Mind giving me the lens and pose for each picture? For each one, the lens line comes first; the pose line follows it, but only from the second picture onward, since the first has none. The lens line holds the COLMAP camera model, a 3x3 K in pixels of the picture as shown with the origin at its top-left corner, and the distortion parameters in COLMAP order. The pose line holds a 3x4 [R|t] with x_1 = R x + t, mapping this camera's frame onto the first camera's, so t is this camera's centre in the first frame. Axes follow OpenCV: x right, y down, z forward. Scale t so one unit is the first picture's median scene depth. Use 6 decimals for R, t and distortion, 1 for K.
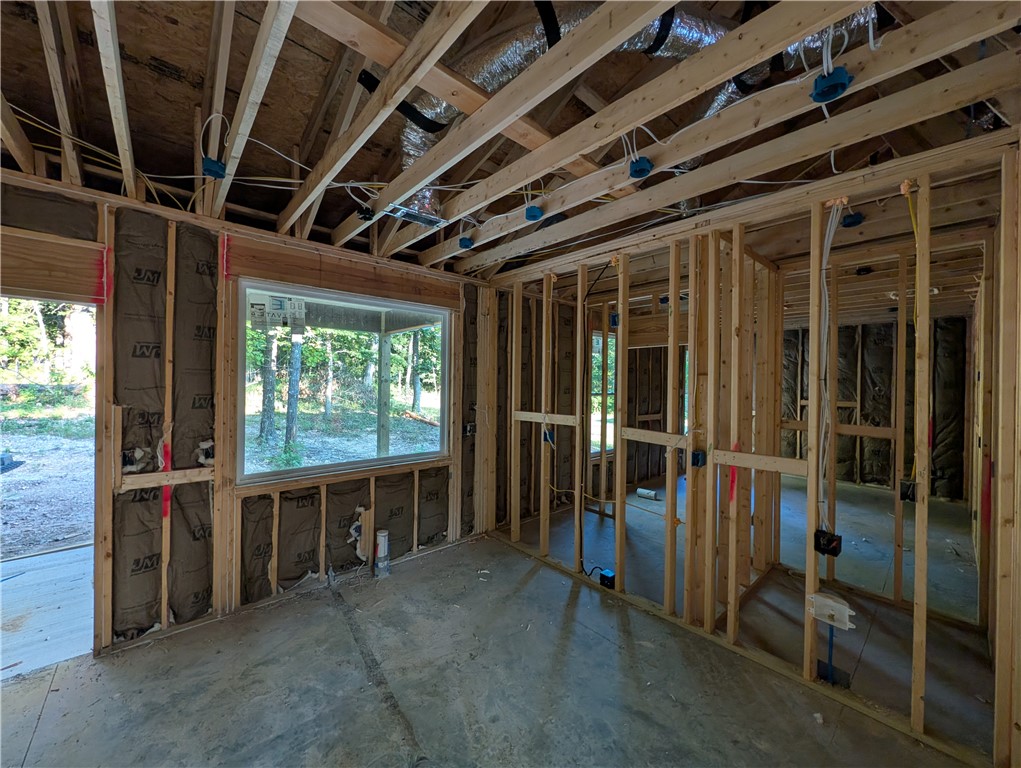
lens RADIAL K [[392.8, 0, 506.8], [0, 392.8, 382.2], [0, 0, 1]] dist [0.000241, 0.000019]
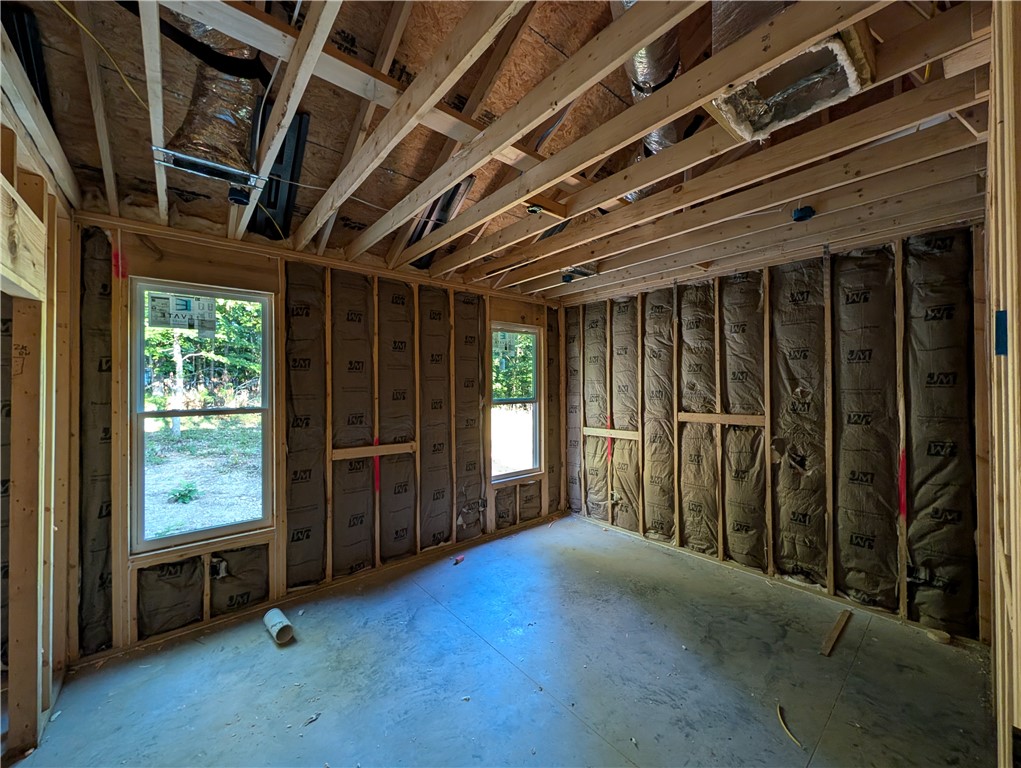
lens RADIAL K [[392.8, 0, 506.3], [0, 392.8, 382.0], [0, 0, 1]] dist [0.000241, 0.000019]
pose [[0.999234, -0.019414, -0.033990, 0.208997], [0.018982, 0.999735, -0.012986, 0.001978], [0.034234, 0.012330, 0.999338, 0.172320]]
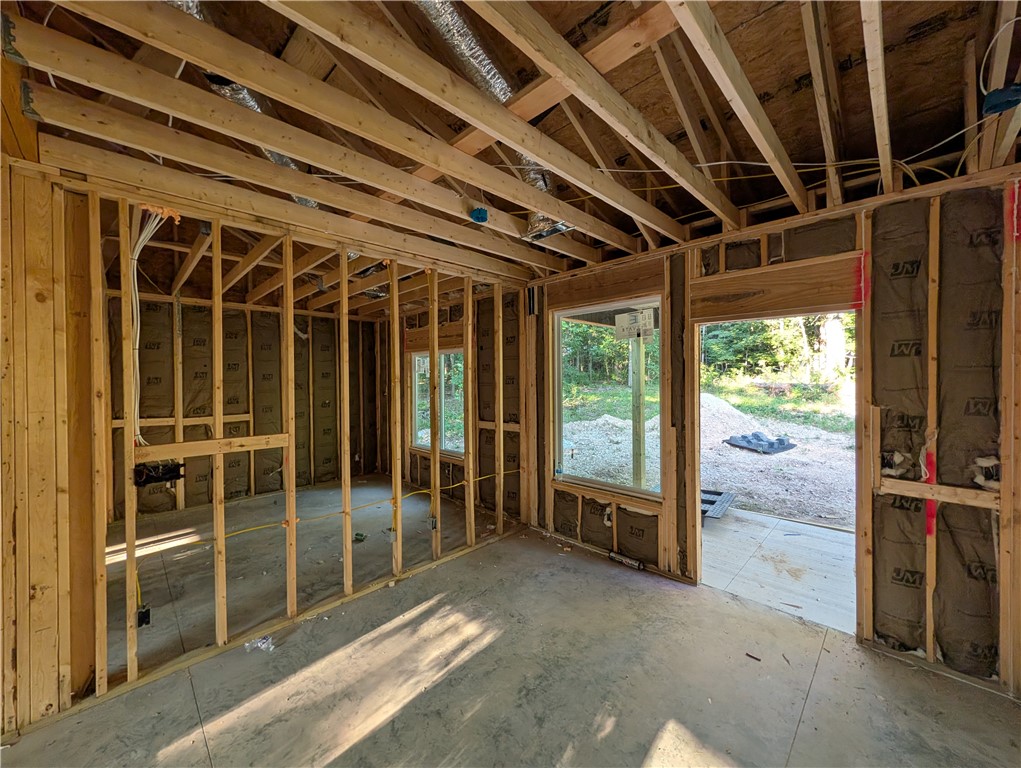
lens RADIAL K [[392.8, 0, 508.8], [0, 392.8, 382.4], [0, 0, 1]] dist [0.000241, 0.000019]
pose [[0.057282, -0.003788, -0.998351, -0.039232], [0.006978, 0.999970, -0.003394, -0.004170], [0.998334, -0.006772, 0.057306, 0.005187]]
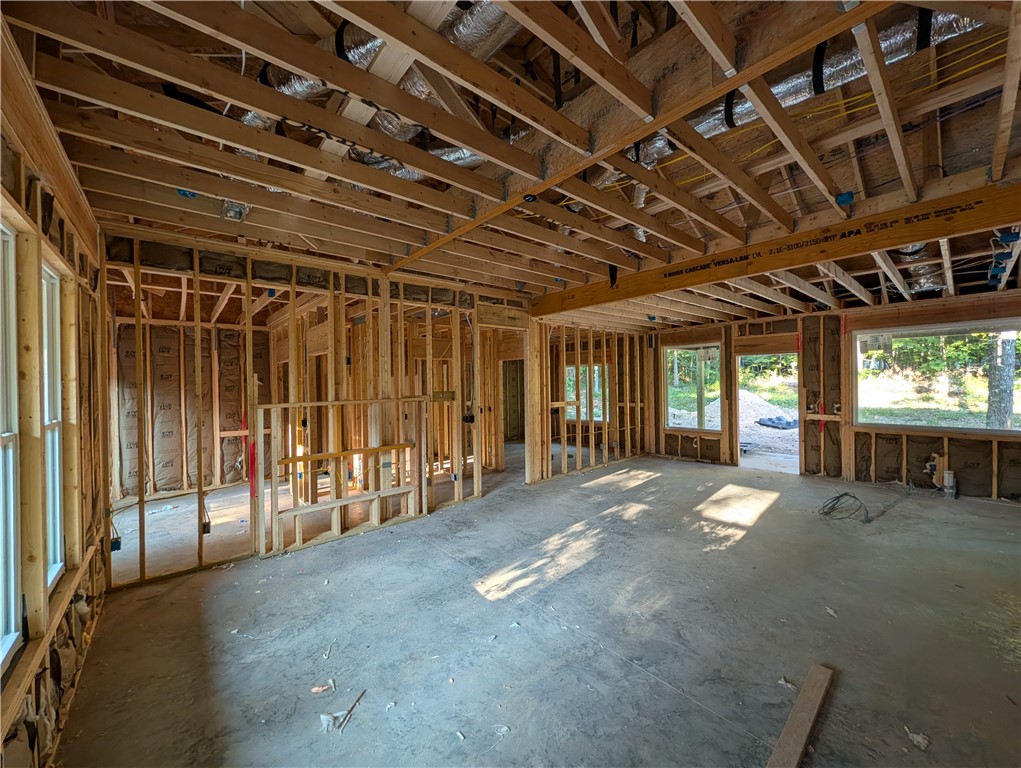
lens RADIAL K [[392.8, 0, 510.0], [0, 392.8, 382.6], [0, 0, 1]] dist [0.000241, 0.000019]
pose [[-0.013631, -0.009864, -0.999858, 1.718532], [0.014347, 0.999846, -0.010059, 0.016683], [0.999804, -0.014482, -0.013488, -0.991027]]
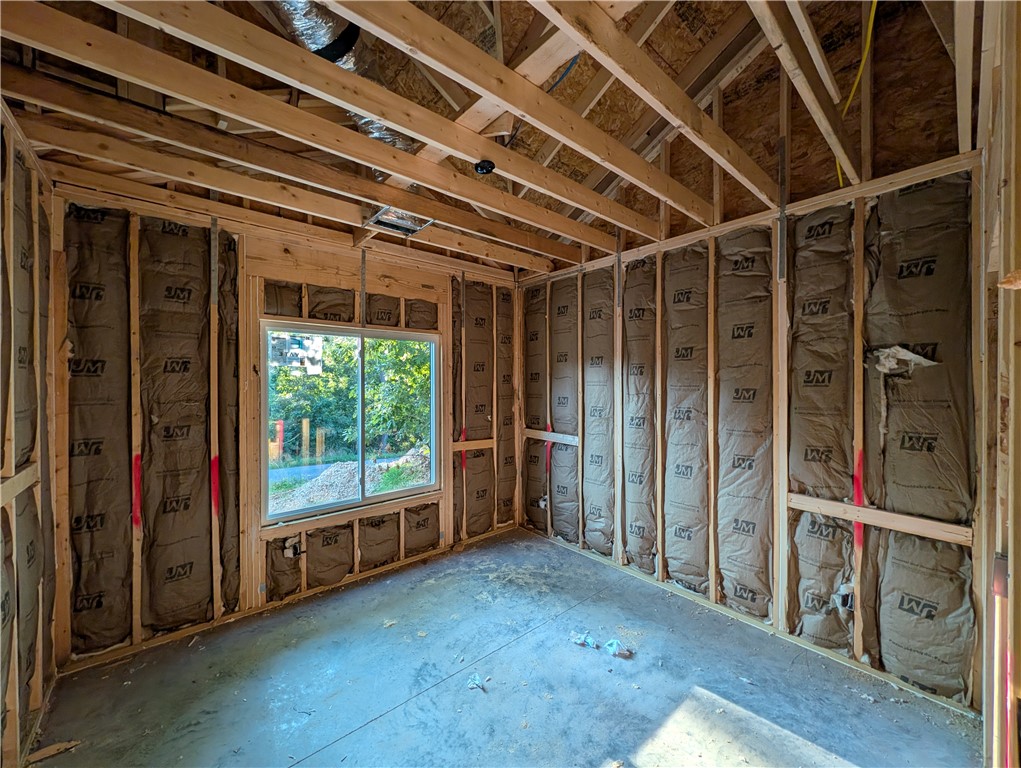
lens RADIAL K [[392.8, 0, 509.0], [0, 392.8, 380.6], [0, 0, 1]] dist [0.000241, 0.000019]
pose [[-0.999826, -0.009875, 0.015839, -0.168043], [-0.009844, 0.999950, 0.002021, 0.013814], [-0.015858, 0.001864, -0.999873, -1.958536]]
